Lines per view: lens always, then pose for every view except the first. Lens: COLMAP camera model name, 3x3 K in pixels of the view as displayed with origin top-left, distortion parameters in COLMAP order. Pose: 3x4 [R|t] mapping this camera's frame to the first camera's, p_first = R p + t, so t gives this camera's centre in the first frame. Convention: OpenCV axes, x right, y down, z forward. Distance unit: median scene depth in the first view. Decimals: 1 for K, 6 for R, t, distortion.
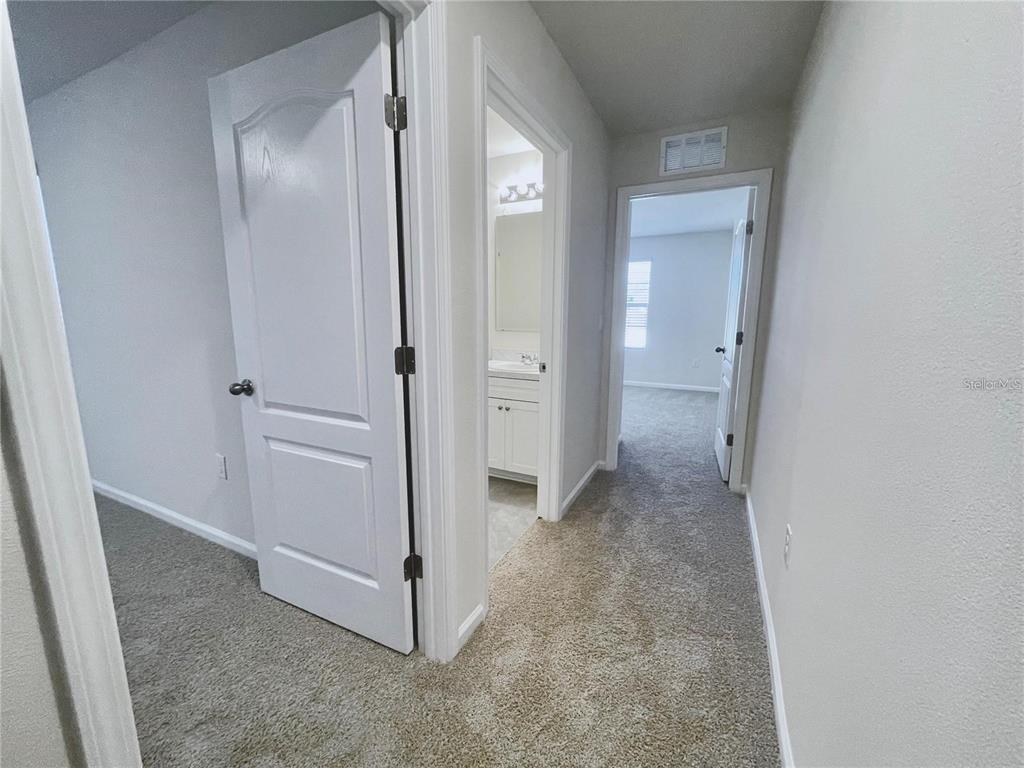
lens RADIAL K [[413.7, 0, 513.0], [0, 413.7, 385.6], [0, 0, 1]] dist [0.000254, -0.000001]
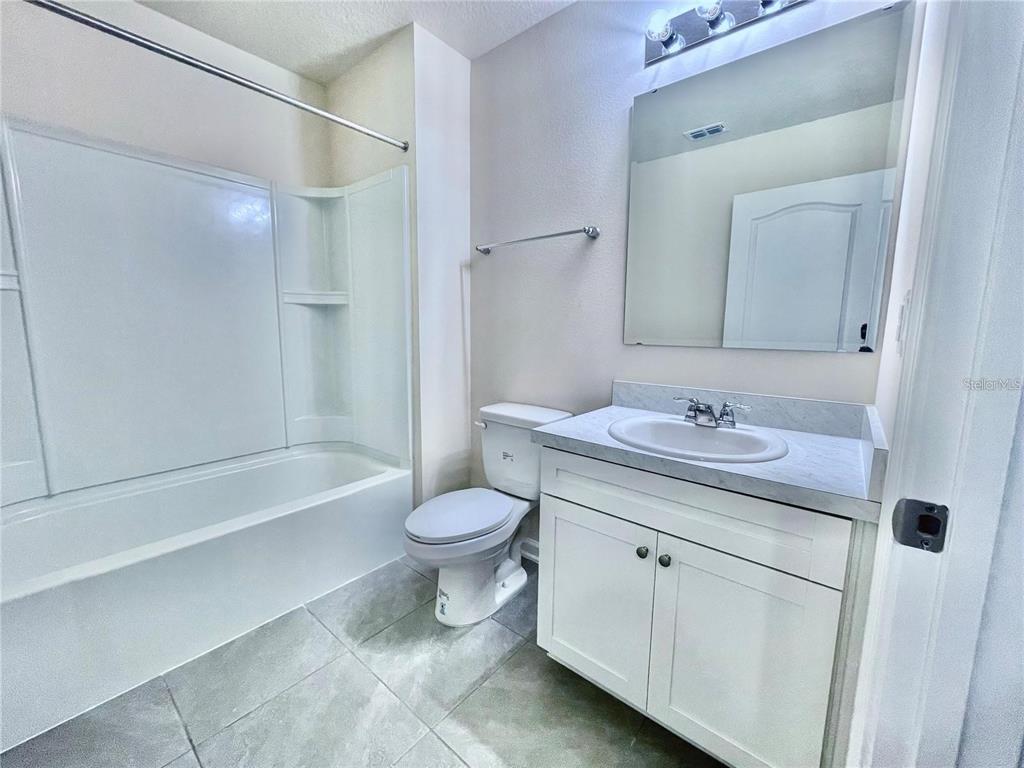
lens RADIAL K [[413.7, 0, 510.8], [0, 413.7, 385.0], [0, 0, 1]] dist [0.000254, -0.000001]
pose [[0.972687, 0.036027, -0.229307, -0.060265], [-0.042585, 0.998811, -0.023713, -0.074731], [0.228180, 0.032830, 0.973065, 0.550090]]
